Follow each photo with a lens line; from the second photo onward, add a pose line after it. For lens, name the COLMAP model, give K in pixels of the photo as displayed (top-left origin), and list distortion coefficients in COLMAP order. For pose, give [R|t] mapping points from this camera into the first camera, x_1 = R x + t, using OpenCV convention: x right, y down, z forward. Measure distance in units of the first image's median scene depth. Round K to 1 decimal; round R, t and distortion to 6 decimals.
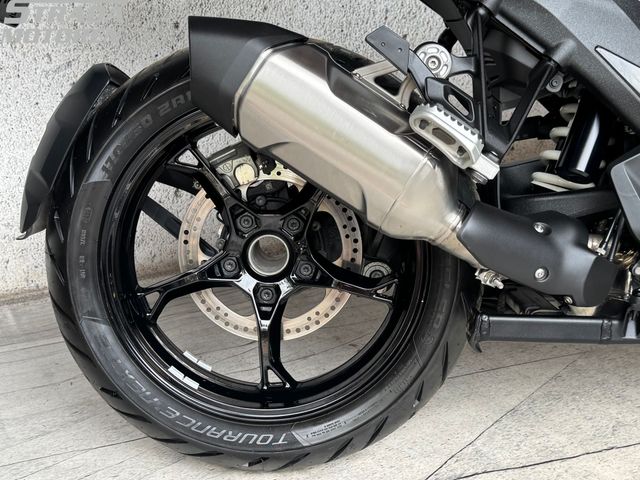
lens RADIAL K [[863.8, 0, 320.0], [0, 863.8, 240.0], [0, 0, 1]] dist [0.110830, -0.076829]
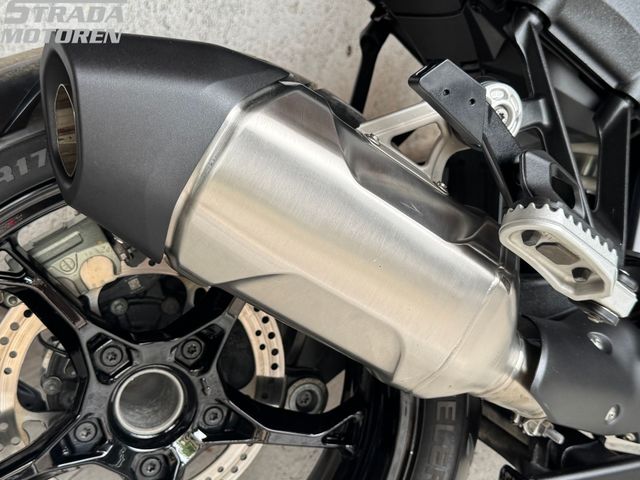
lens RADIAL K [[863.8, 0, 320.0], [0, 863.8, 240.0], [0, 0, 1]] dist [0.110830, -0.076829]
pose [[0.915915, -0.087784, 0.391655, -0.178665], [0.050376, 0.993216, 0.104809, -0.152438], [-0.398199, -0.076266, 0.914123, 0.408109]]
